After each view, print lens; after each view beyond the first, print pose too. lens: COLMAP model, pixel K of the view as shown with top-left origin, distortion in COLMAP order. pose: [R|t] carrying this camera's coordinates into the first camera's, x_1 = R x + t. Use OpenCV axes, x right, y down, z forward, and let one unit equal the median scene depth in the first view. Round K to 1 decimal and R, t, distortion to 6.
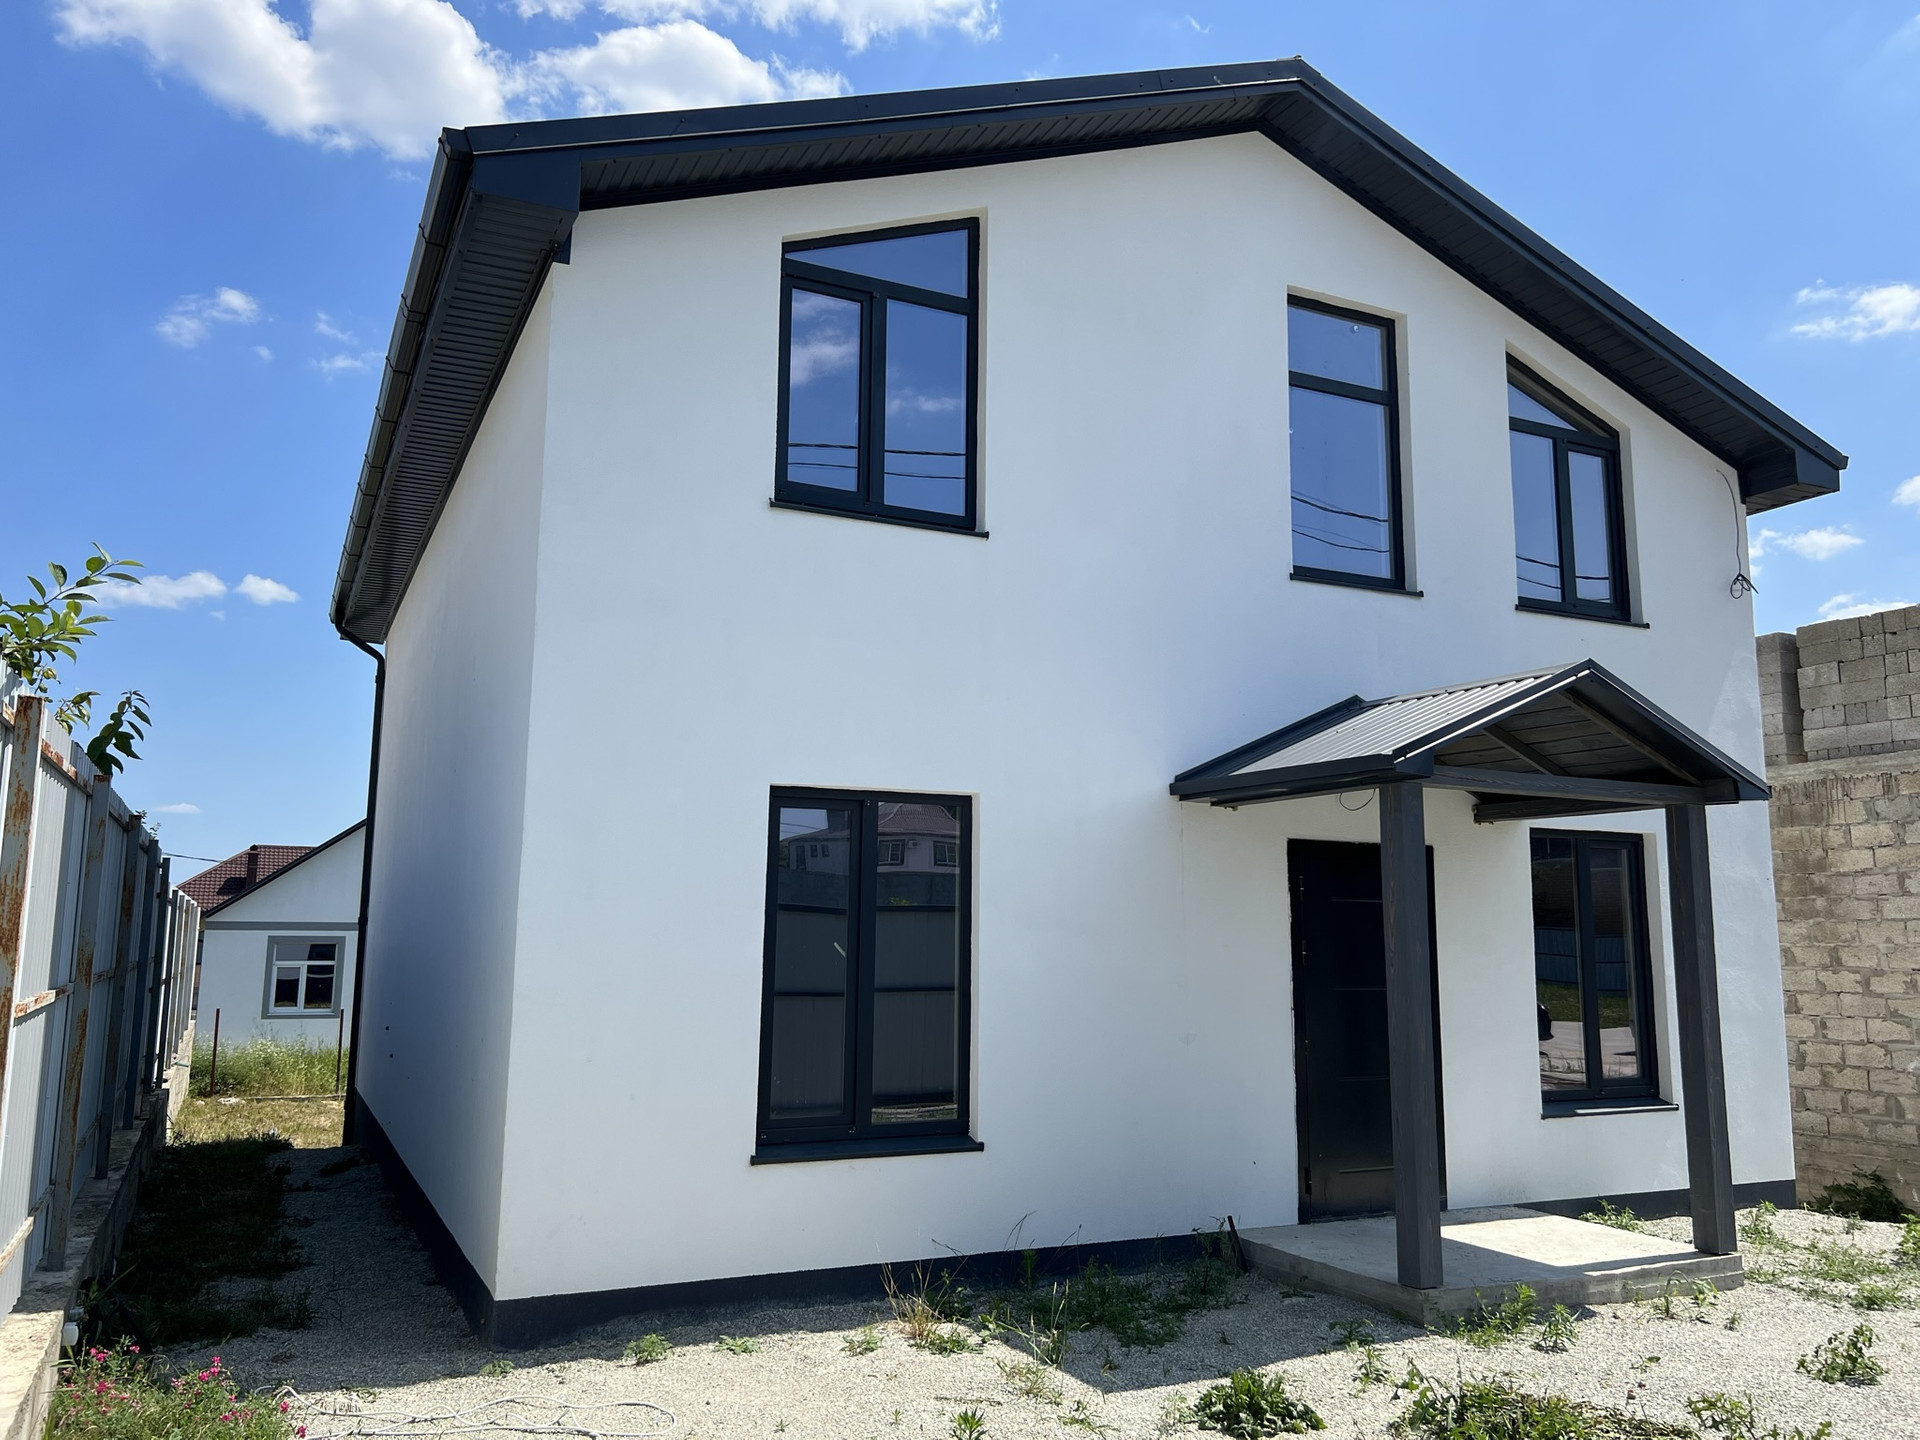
lens RADIAL K [[1468.6, 0, 949.2], [0, 1468.6, 694.4], [0, 0, 1]] dist [0.005064, -0.016884]
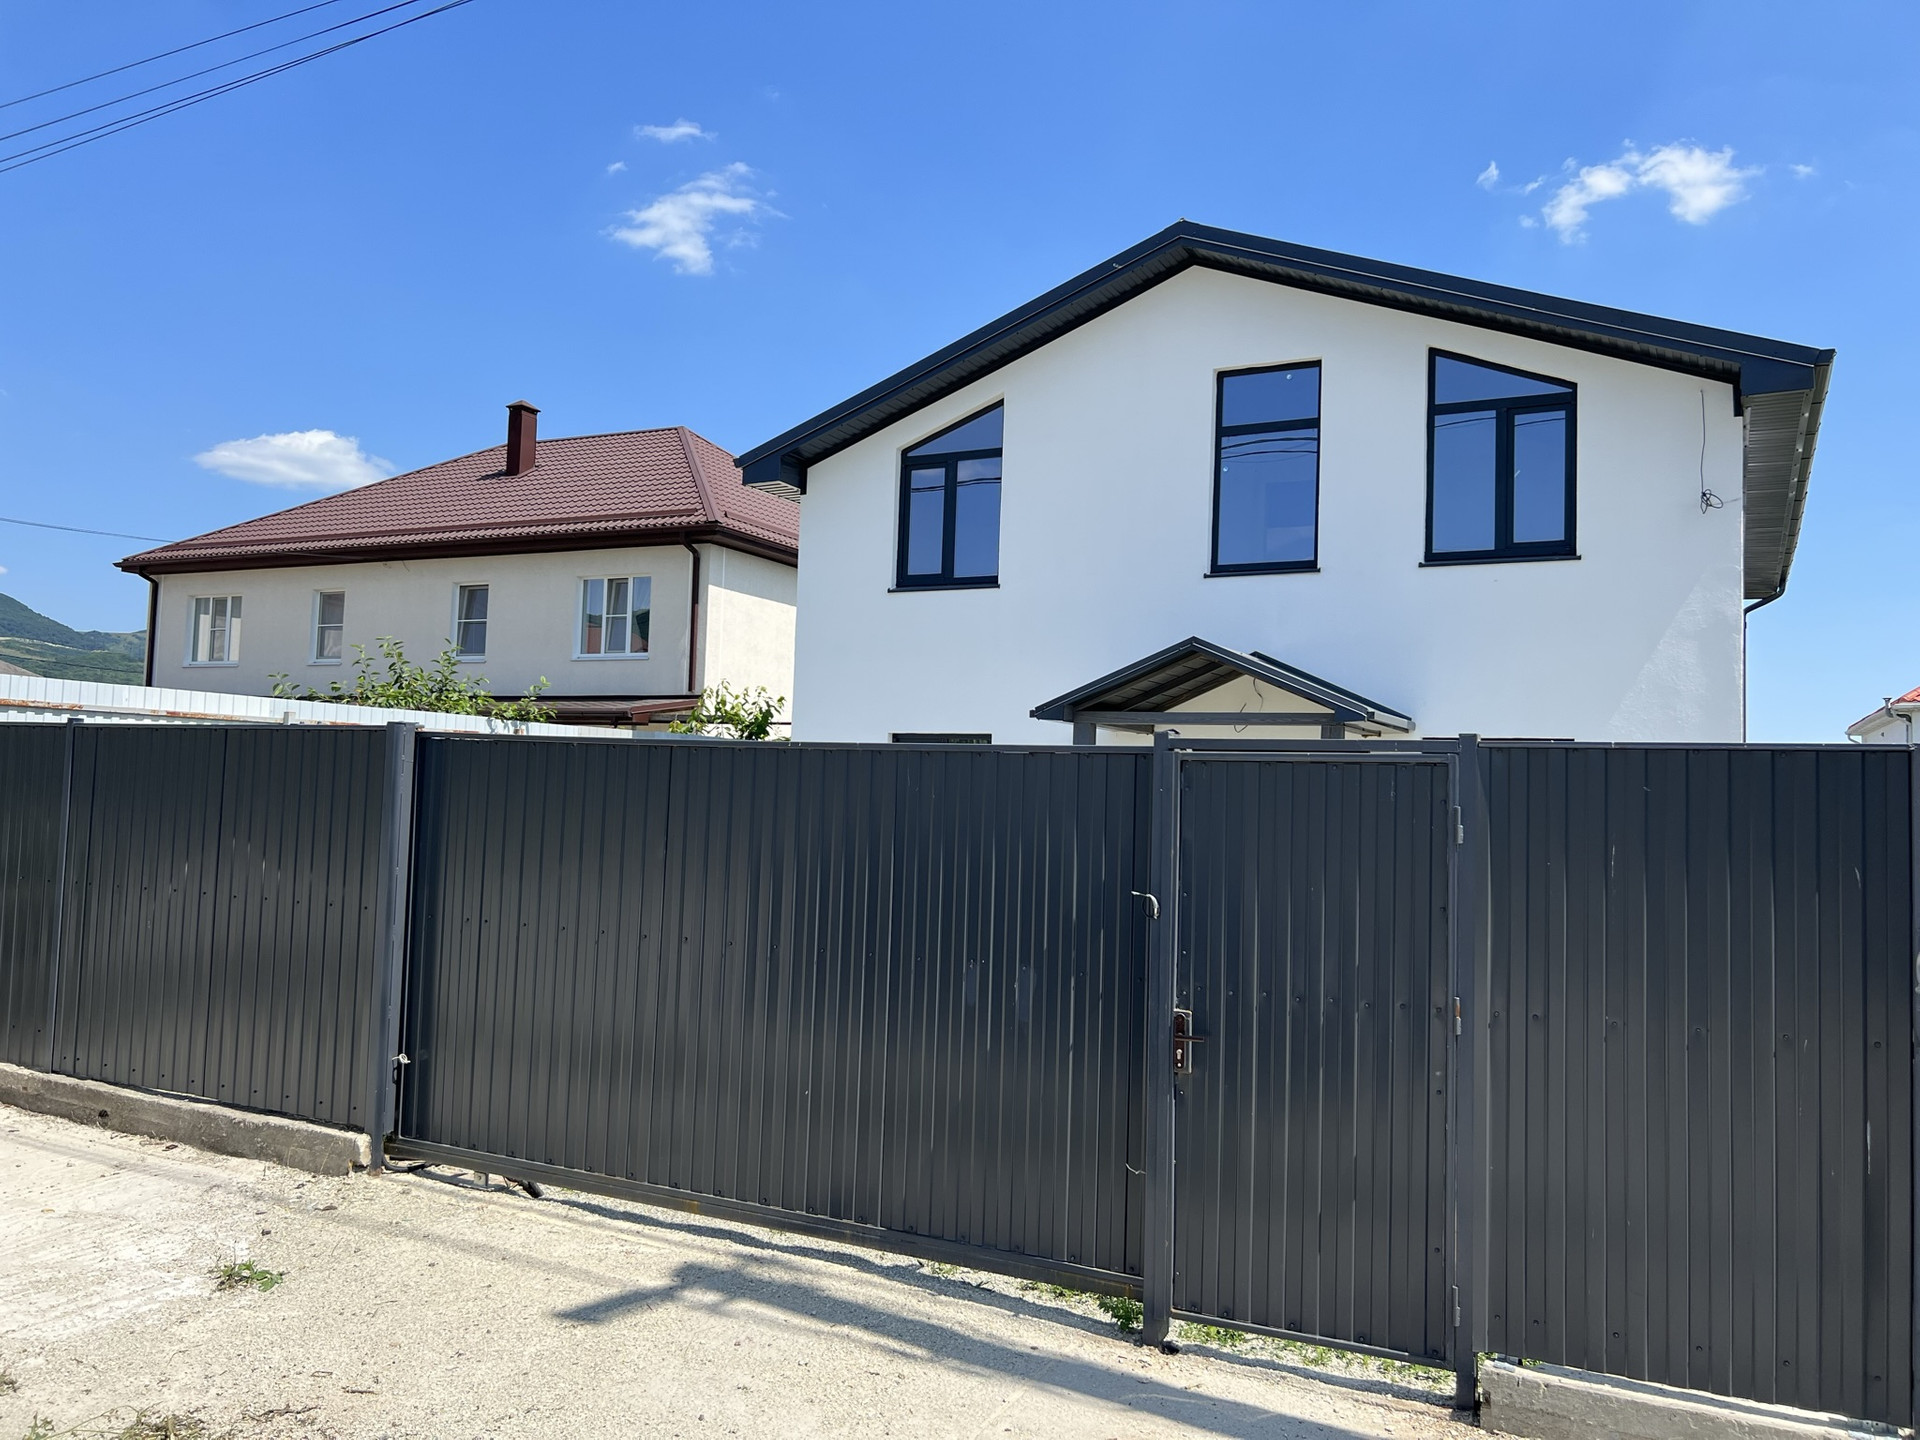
lens RADIAL K [[1432.9, 0, 965.8], [0, 1432.9, 728.8], [0, 0, 1]] dist [0.037130, -0.027185]
pose [[0.603809, -0.036903, -0.796274, 1.277526], [0.096060, 0.995017, 0.026729, 0.012692], [0.791320, -0.092629, 0.604345, -0.088047]]
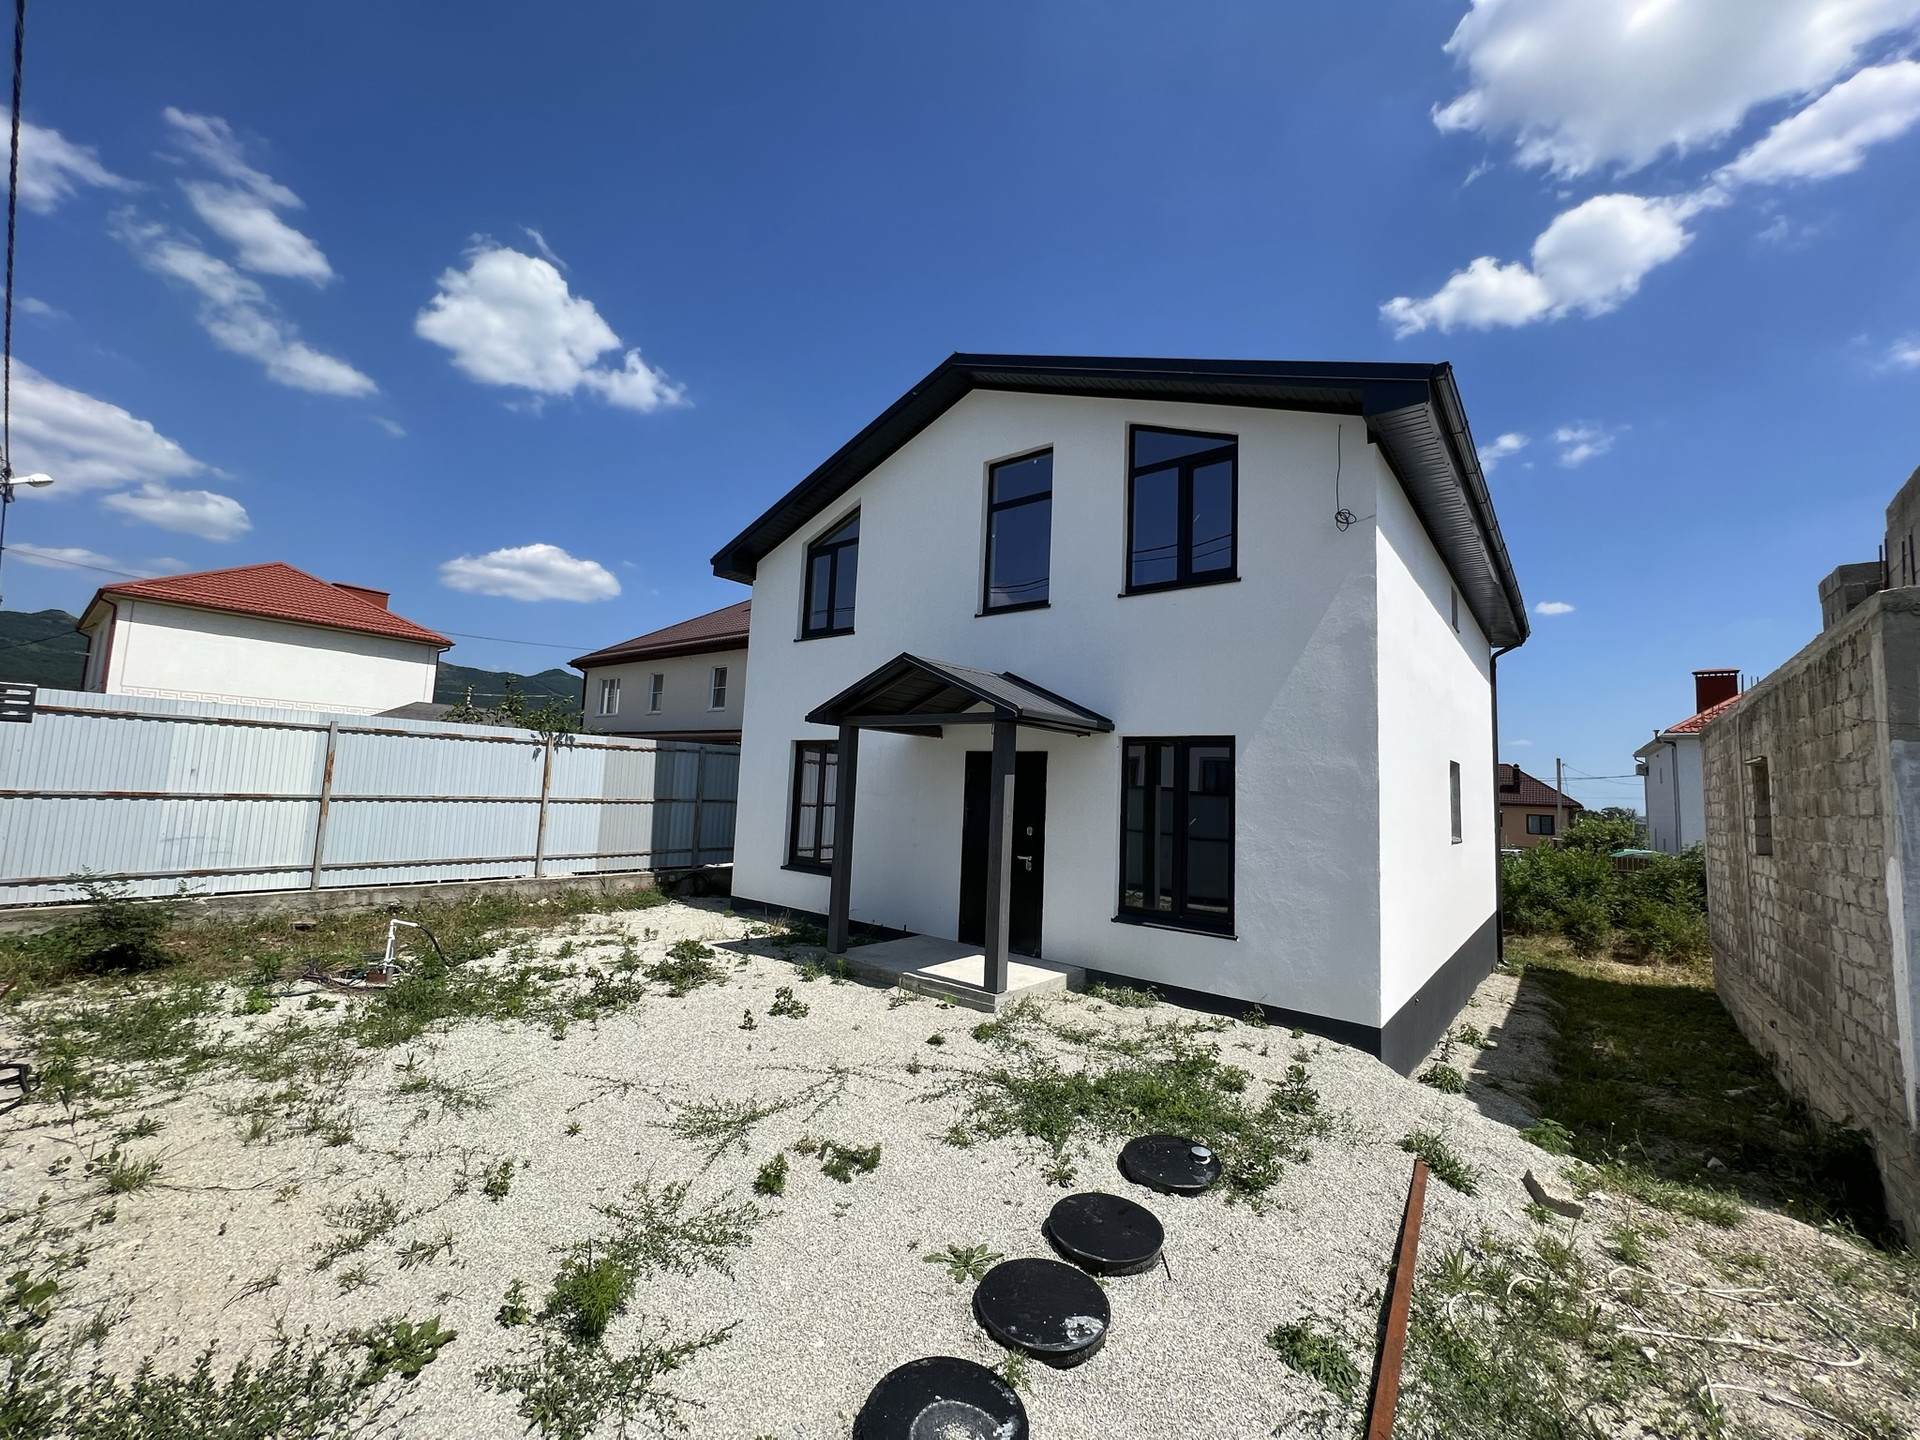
lens RADIAL K [[765.3, 0, 954.9], [0, 765.3, 722.8], [0, 0, 1]] dist [-0.001497, 0.000235]
pose [[0.433611, -0.076813, -0.897820, 1.156704], [0.096551, 0.994585, -0.038461, 0.100380], [0.895913, -0.070008, 0.438679, 0.538178]]
